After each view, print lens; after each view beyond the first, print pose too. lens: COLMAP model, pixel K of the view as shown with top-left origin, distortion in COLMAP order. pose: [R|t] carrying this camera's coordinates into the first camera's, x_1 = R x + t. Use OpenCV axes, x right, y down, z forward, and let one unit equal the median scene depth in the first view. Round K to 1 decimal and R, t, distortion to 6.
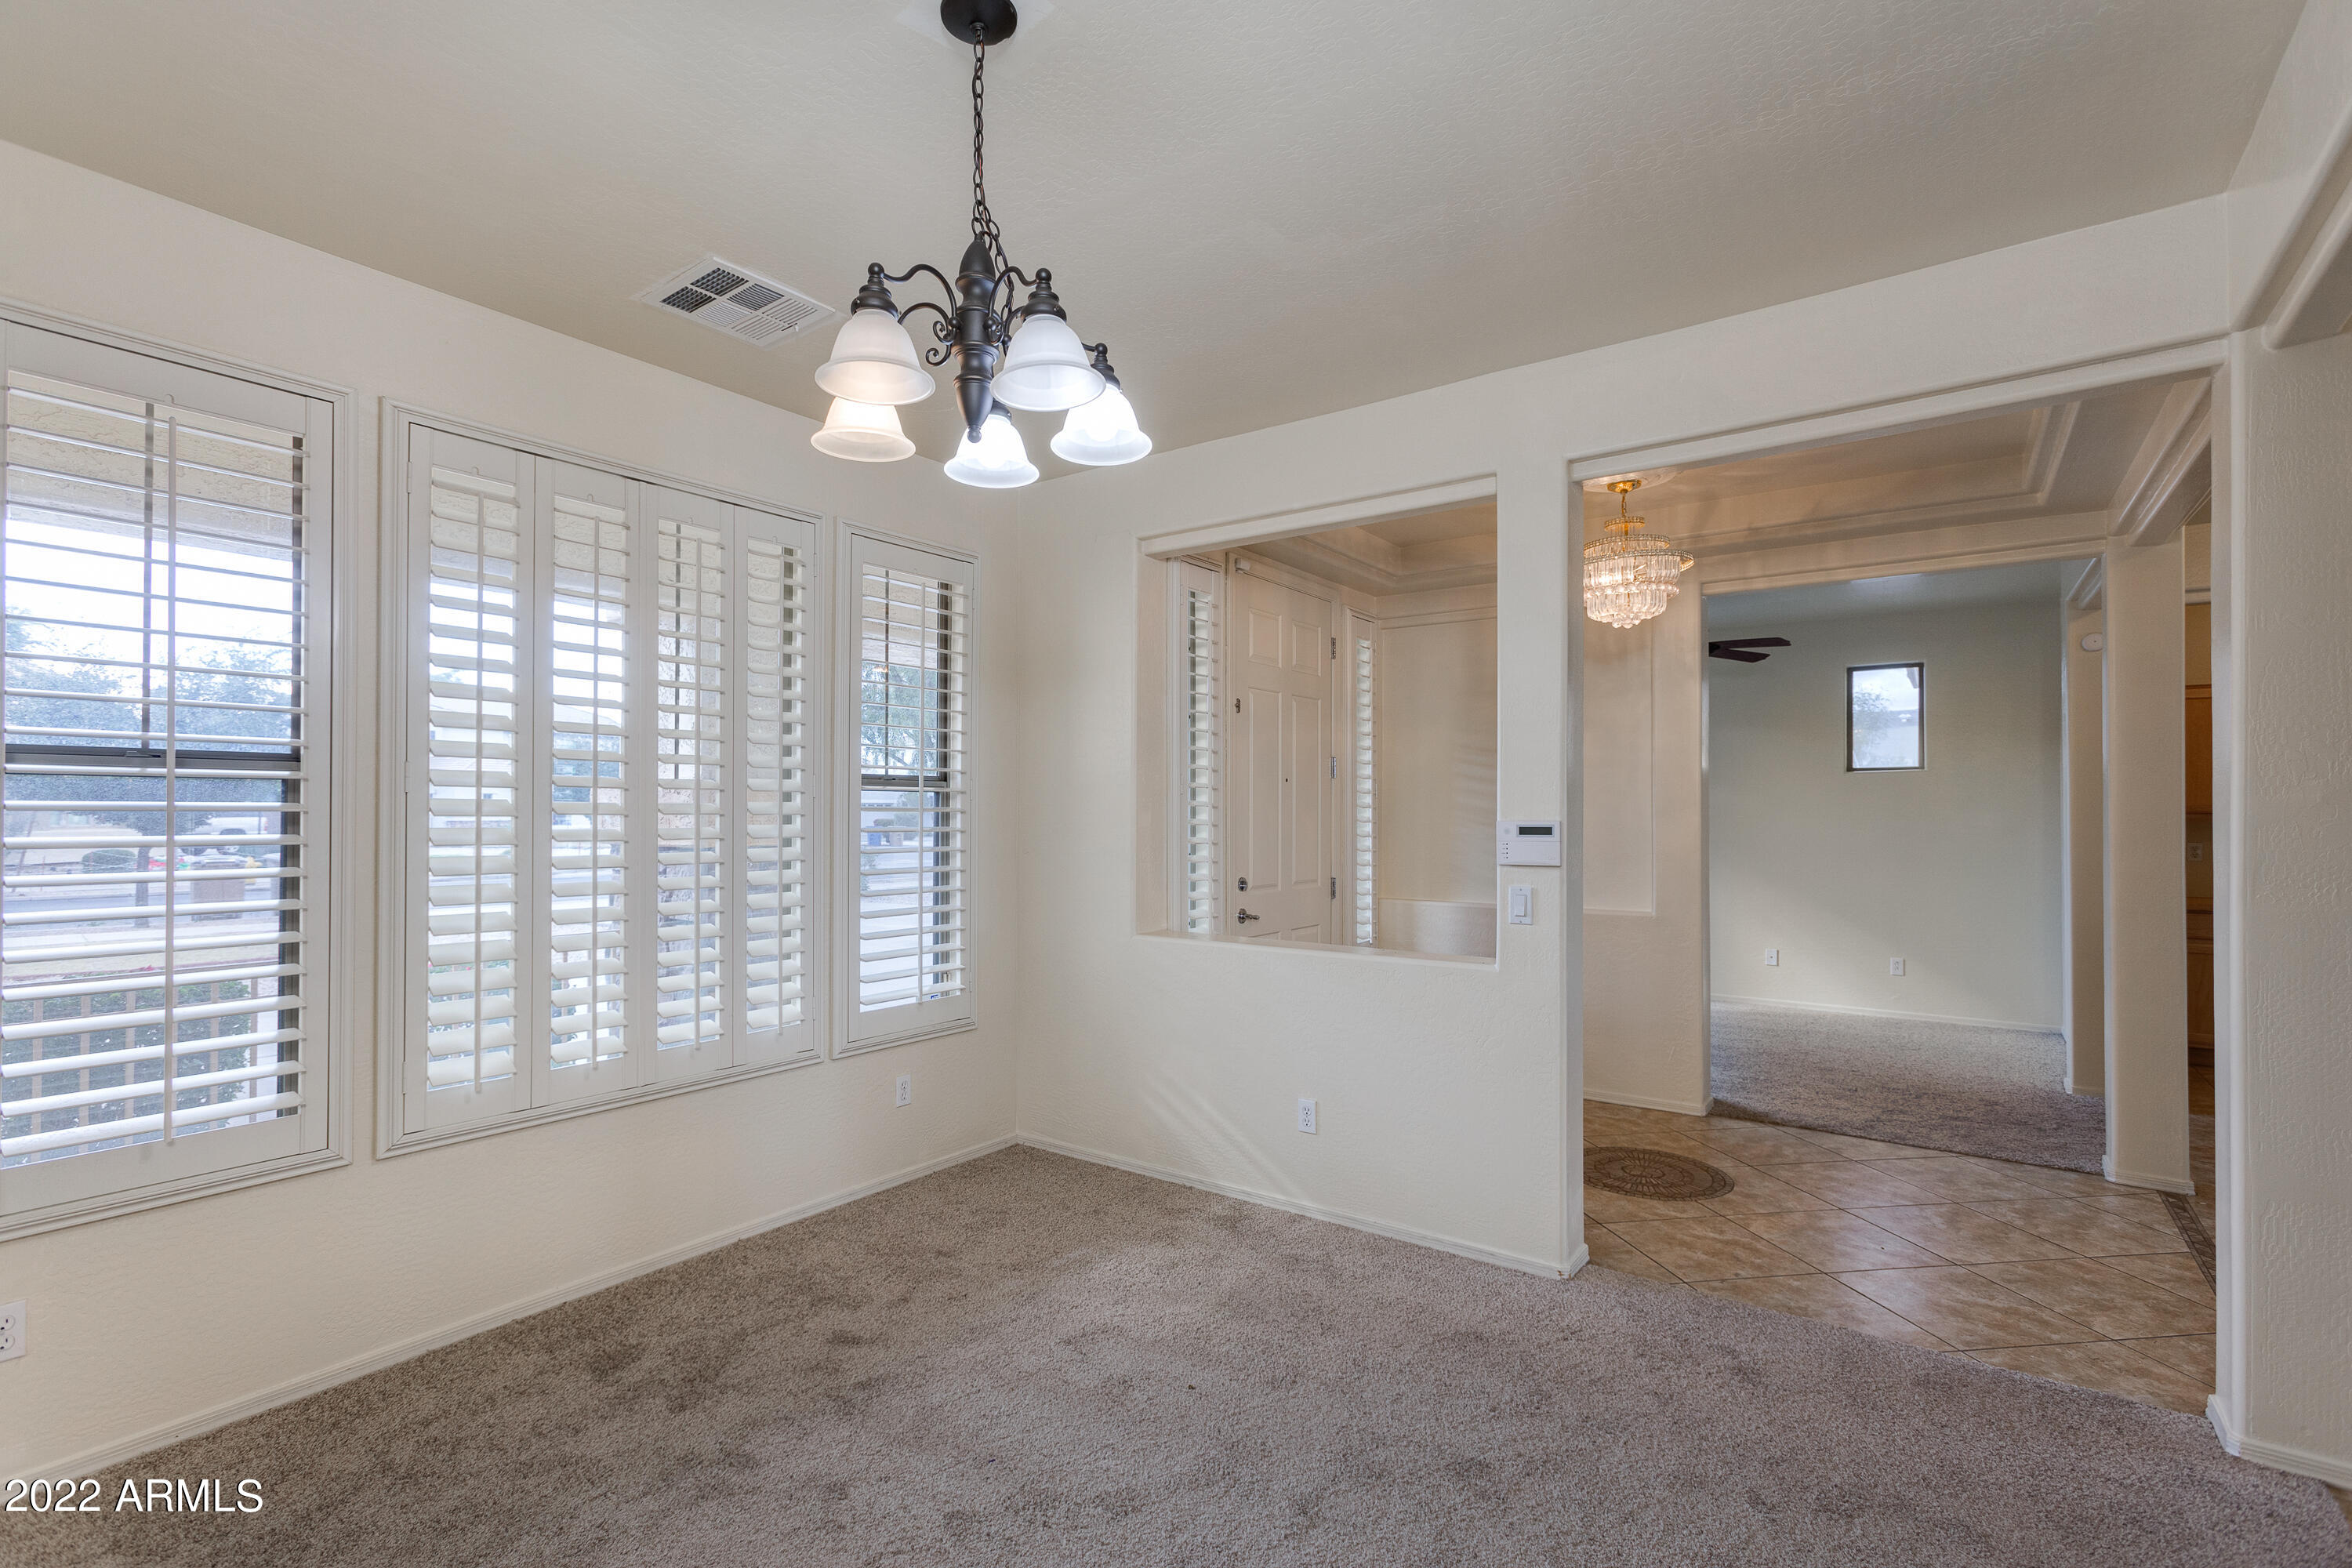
lens RADIAL K [[1070.3, 0, 1151.9], [0, 1070.3, 793.7], [0, 0, 1]] dist [0.004680, 0.000766]
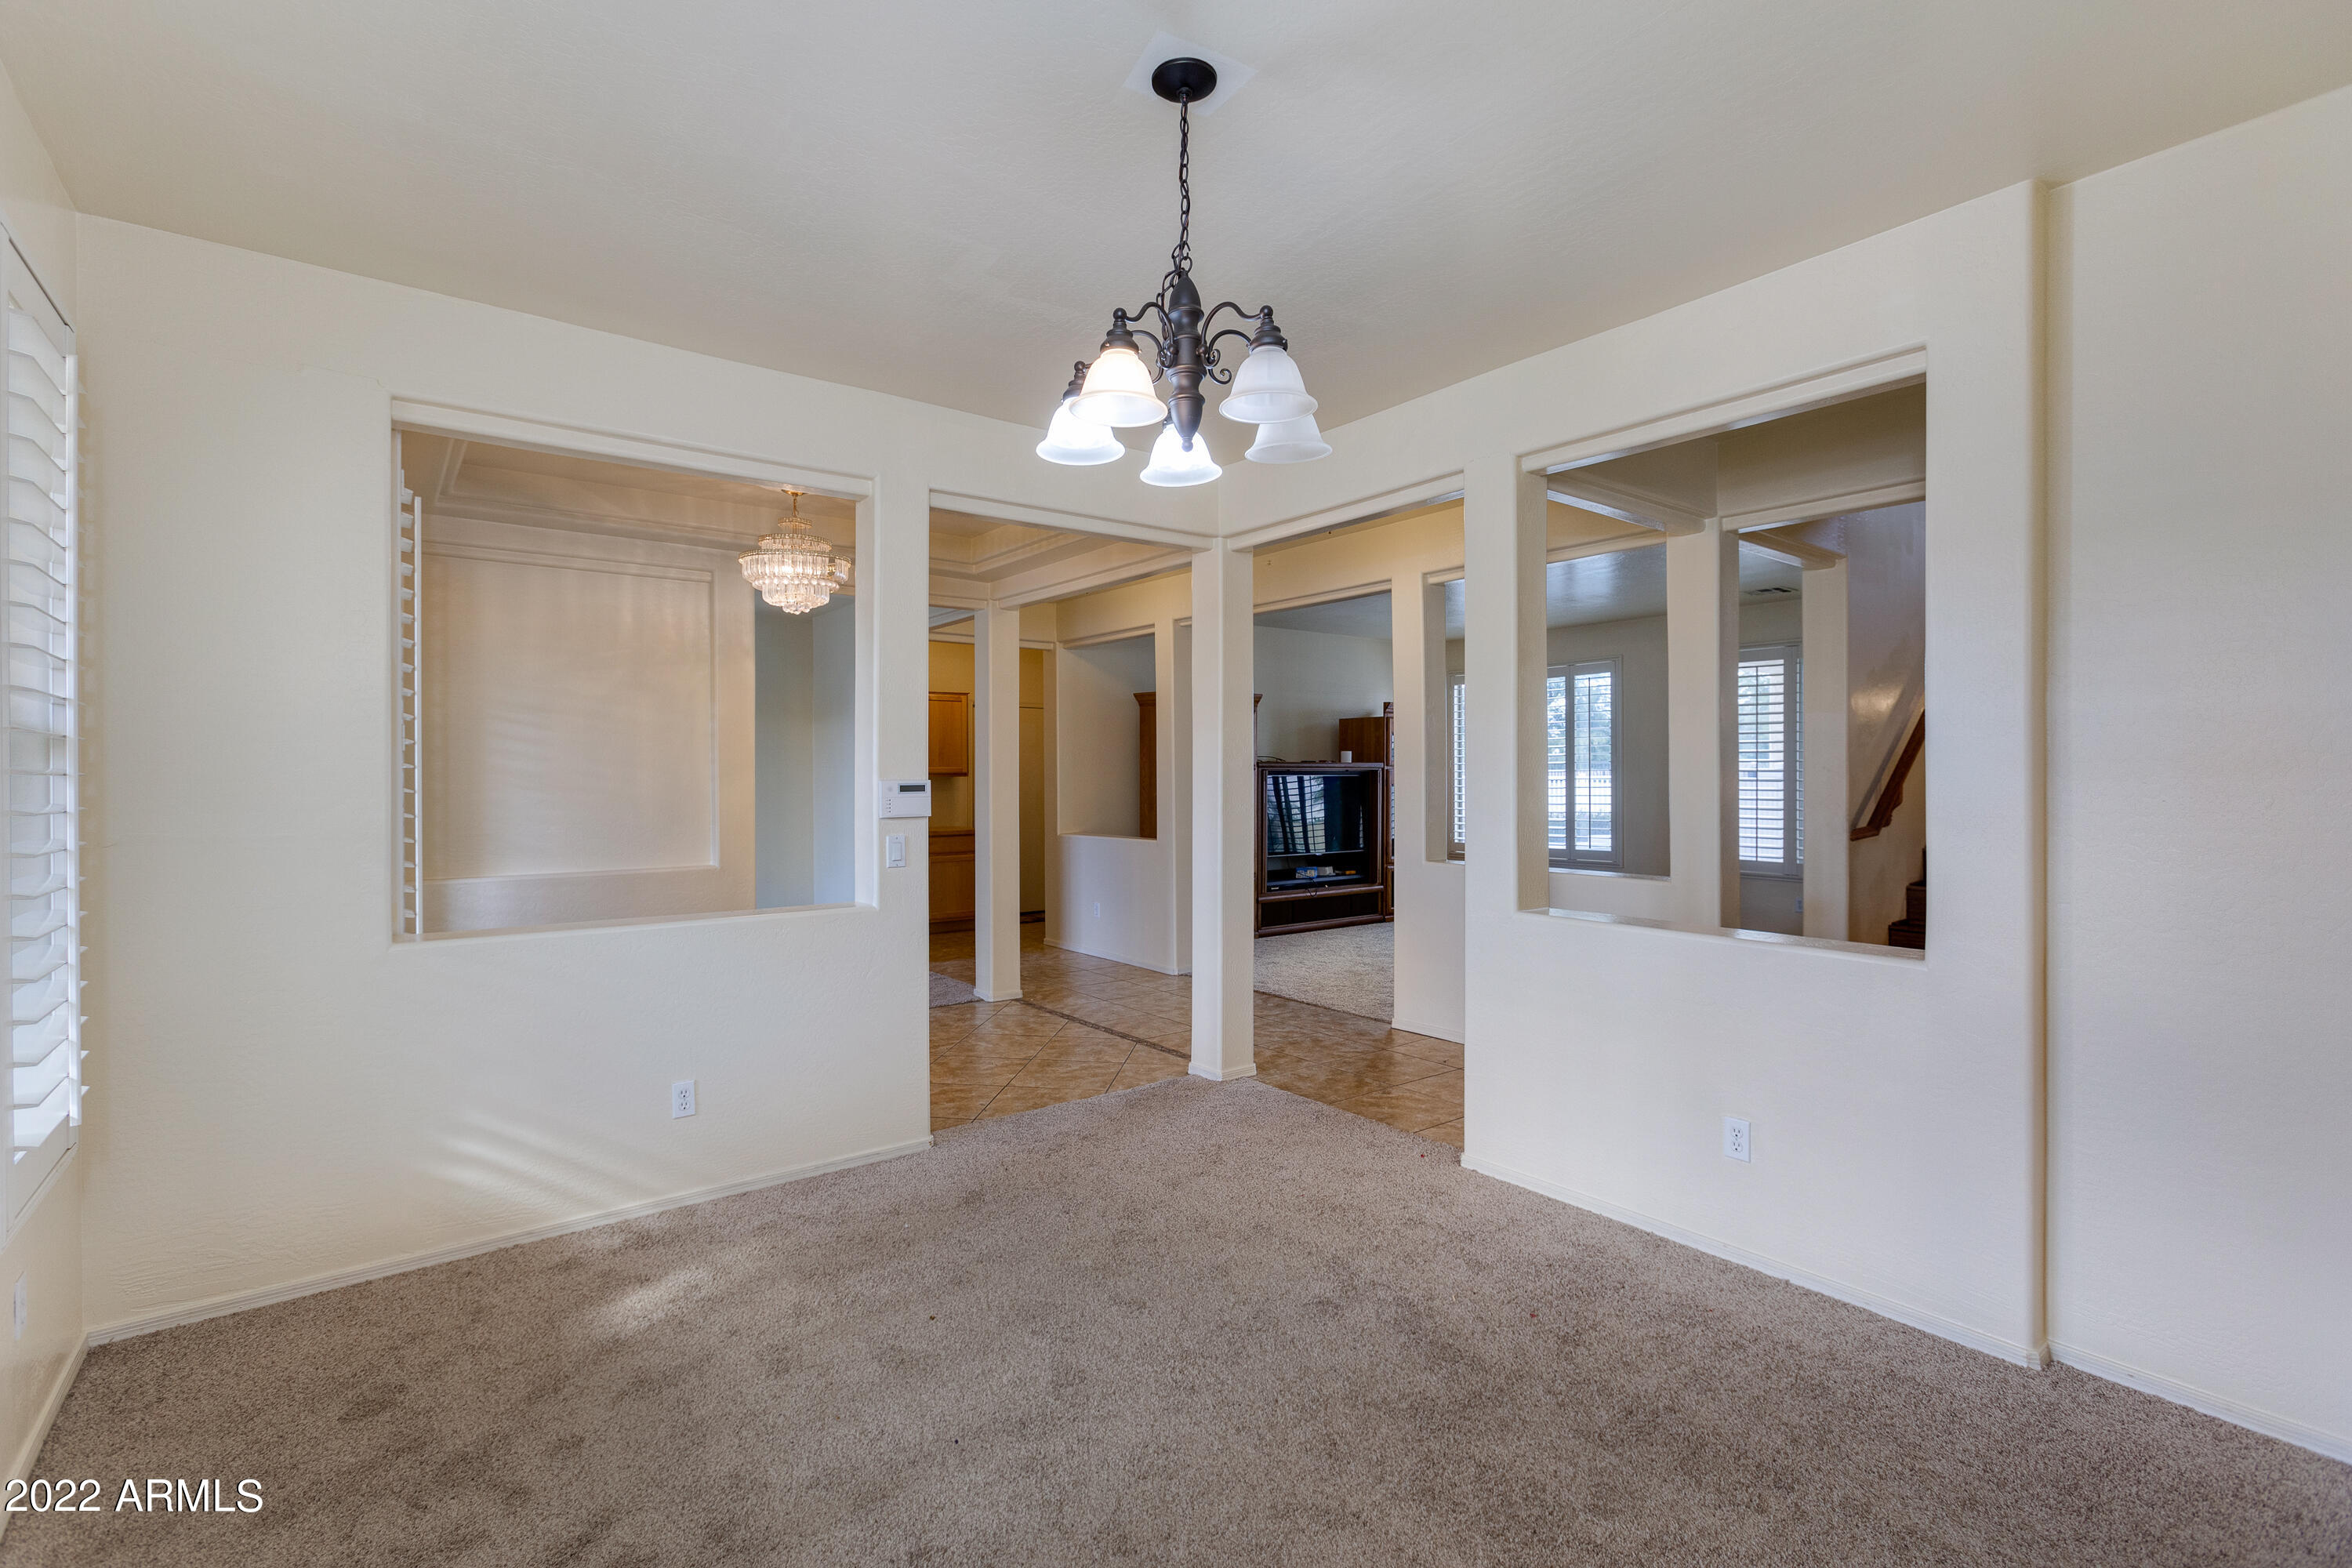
lens RADIAL K [[1049.0, 0, 1171.0], [0, 1049.0, 771.7], [0, 0, 1]] dist [0.000336, 0.000114]
pose [[0.281865, -0.000711, 0.959454, -0.686787], [-0.010522, 0.999937, 0.003832, 0.008204], [-0.959396, -0.011176, 0.281840, 0.380105]]
